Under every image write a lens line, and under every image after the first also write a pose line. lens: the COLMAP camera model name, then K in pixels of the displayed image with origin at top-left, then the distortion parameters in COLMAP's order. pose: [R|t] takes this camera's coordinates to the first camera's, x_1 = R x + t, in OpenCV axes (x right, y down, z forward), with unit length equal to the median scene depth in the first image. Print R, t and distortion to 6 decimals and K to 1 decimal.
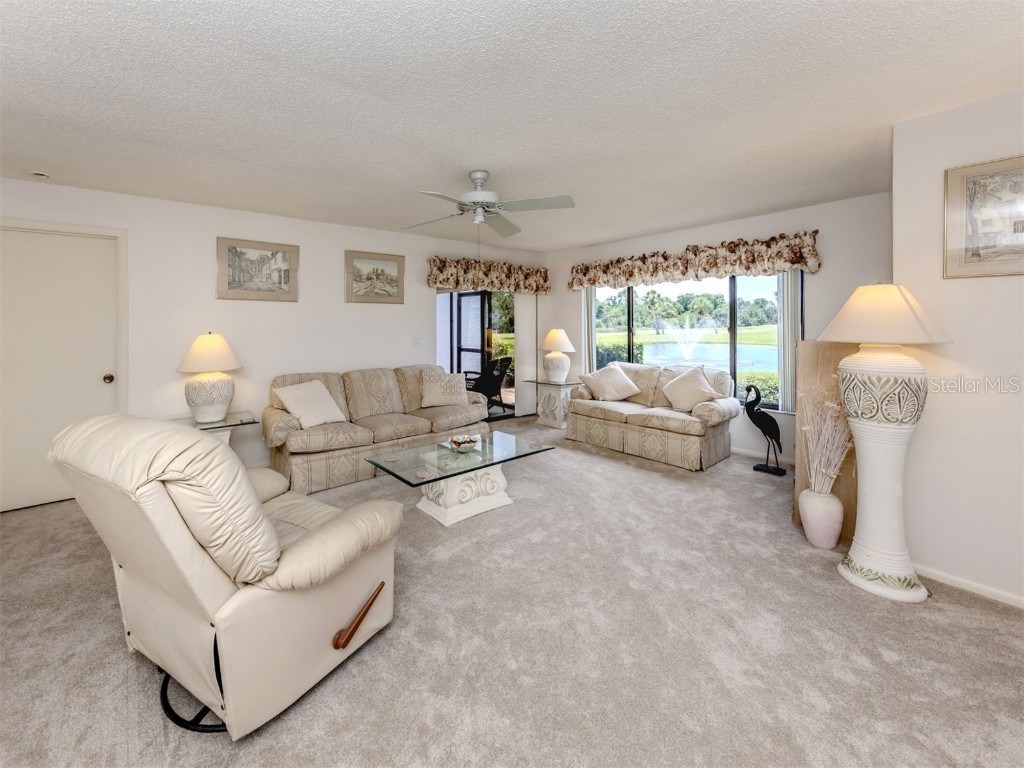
lens RADIAL K [[416.5, 0, 443.9], [0, 416.5, 324.6], [0, 0, 1]] dist [0.002119, 0.000067]
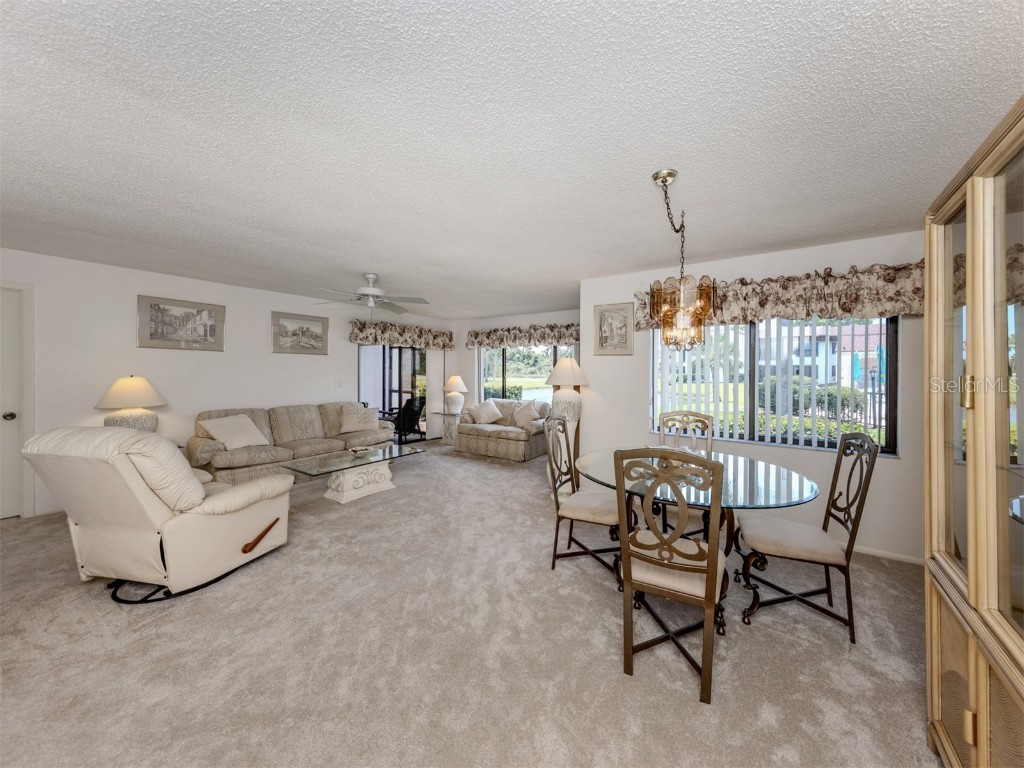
lens RADIAL K [[360.0, 0, 543.8], [0, 360.0, 377.4], [0, 0, 1]] dist [-0.000289, -0.000122]
pose [[0.929317, 0.009988, 0.369149, 0.124049], [-0.017025, 0.999730, 0.015810, -0.009876], [-0.368891, -0.020977, 0.929236, -0.309326]]
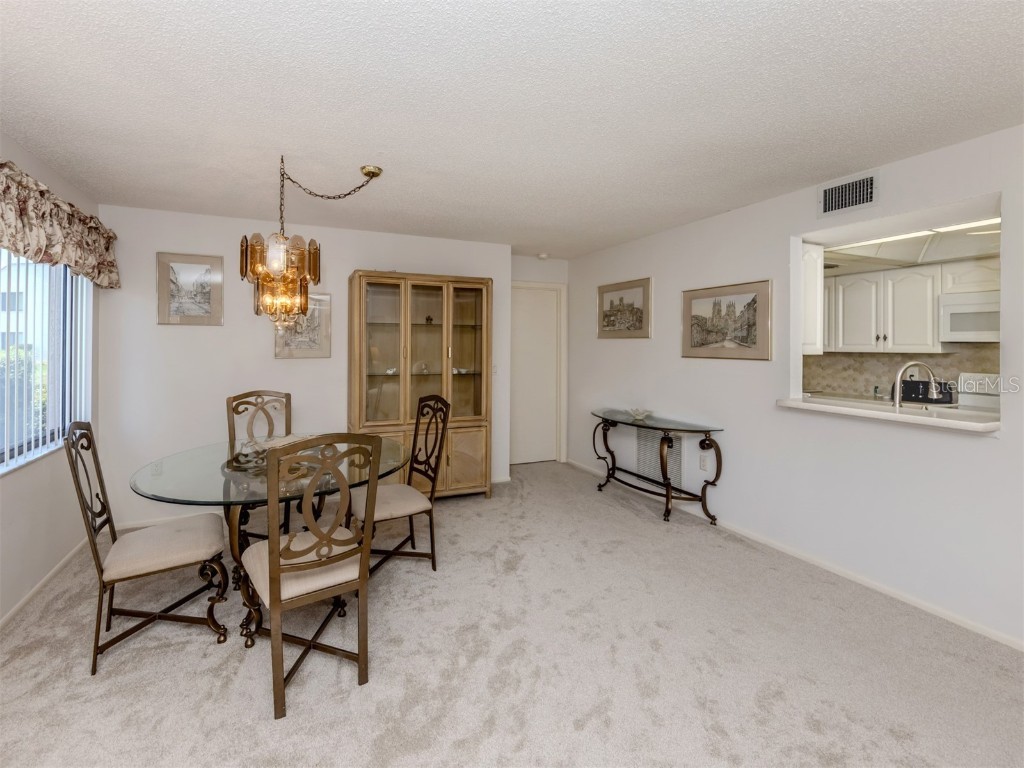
lens RADIAL K [[430.1, 0, 449.1], [0, 430.1, 343.0], [0, 0, 1]] dist [0.000632, -0.000331]
pose [[-0.967835, 0.004852, 0.251540, 0.172689], [0.003640, 0.999979, -0.005281, -0.014270], [-0.251561, -0.004195, -0.967832, 0.541296]]
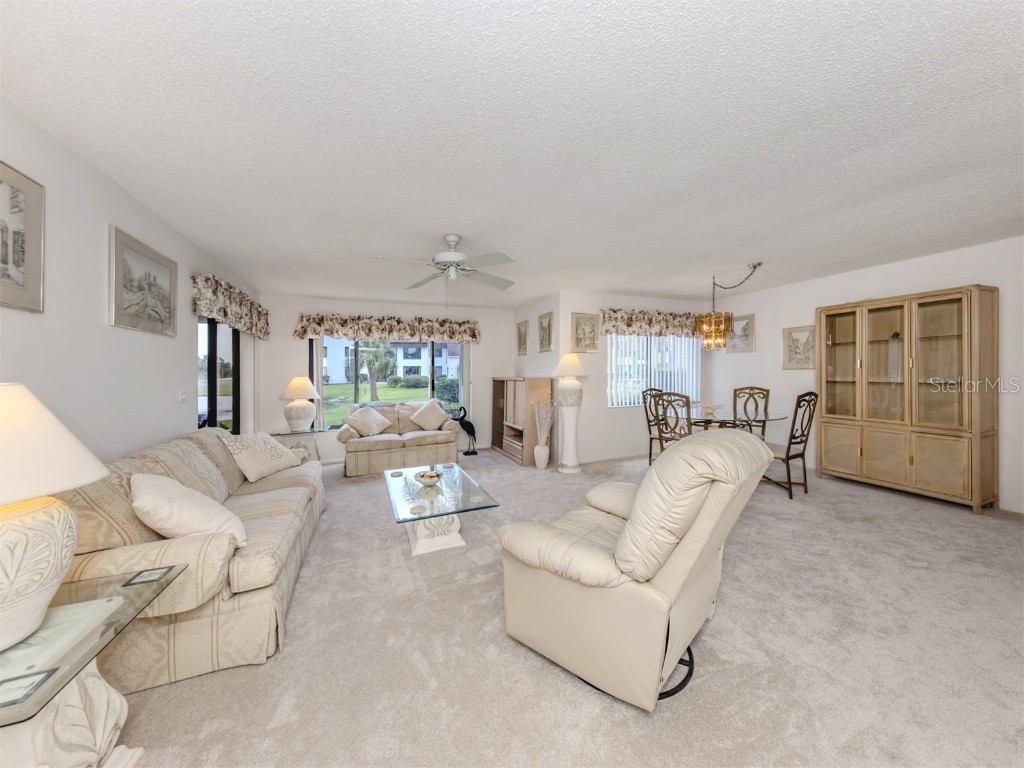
lens RADIAL K [[359.4, 0, 516.3], [0, 359.4, 378.8], [0, 0, 1]] dist [0.001559, -0.000238]
pose [[0.226527, -0.013692, 0.973909, -0.552407], [0.010036, 0.999881, 0.011723, 0.014584], [-0.973953, 0.007118, 0.226638, 0.386545]]
